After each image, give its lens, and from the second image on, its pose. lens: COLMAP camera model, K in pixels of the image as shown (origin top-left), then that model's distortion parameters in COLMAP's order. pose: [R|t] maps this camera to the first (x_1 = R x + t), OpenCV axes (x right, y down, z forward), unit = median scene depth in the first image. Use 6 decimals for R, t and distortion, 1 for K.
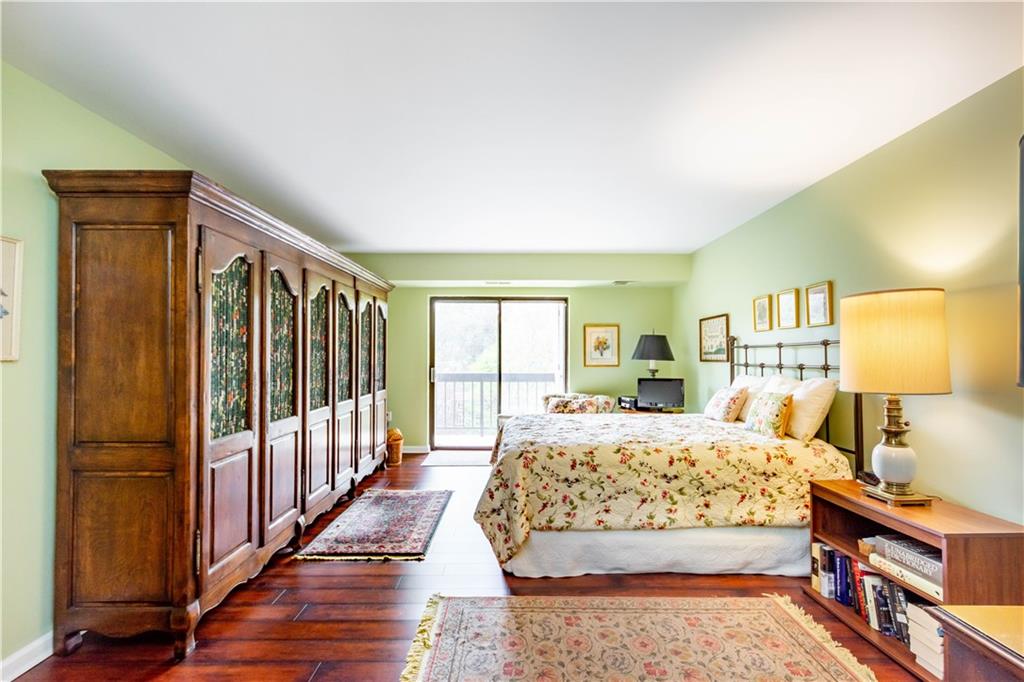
lens RADIAL K [[449.7, 0, 518.5], [0, 449.7, 346.5], [0, 0, 1]] dist [0.019210, -0.000651]
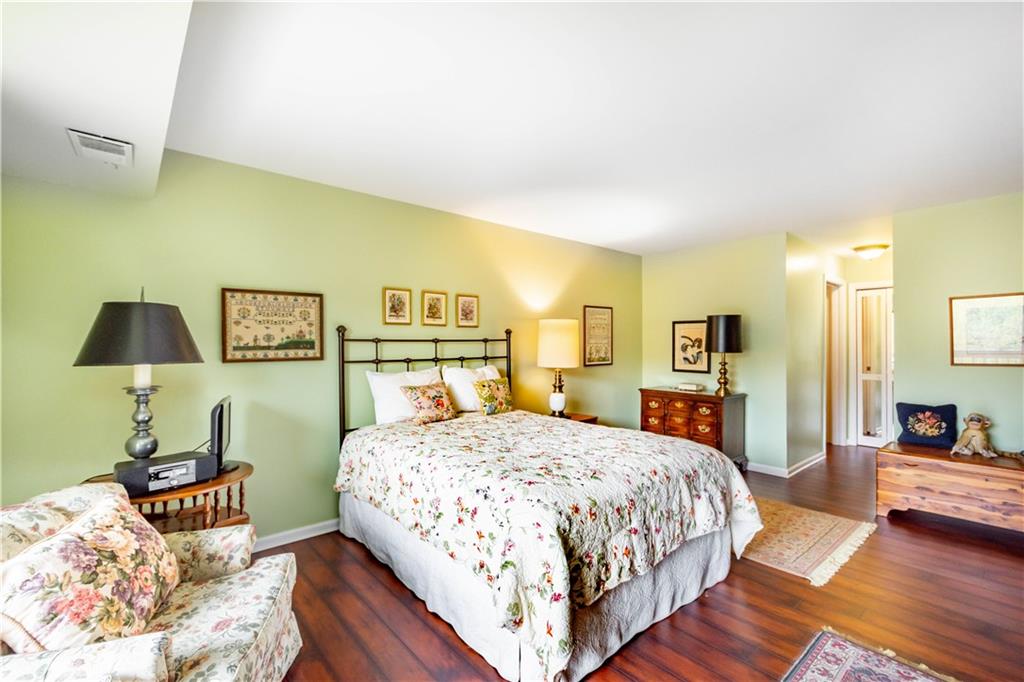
lens RADIAL K [[449.7, 0, 518.5], [0, 449.7, 346.5], [0, 0, 1]] dist [0.019210, -0.000651]
pose [[-0.642699, 0.010263, 0.766050, -0.357662], [-0.006234, 0.999807, -0.018625, 0.028926], [-0.766094, -0.016746, -0.642511, 1.442319]]
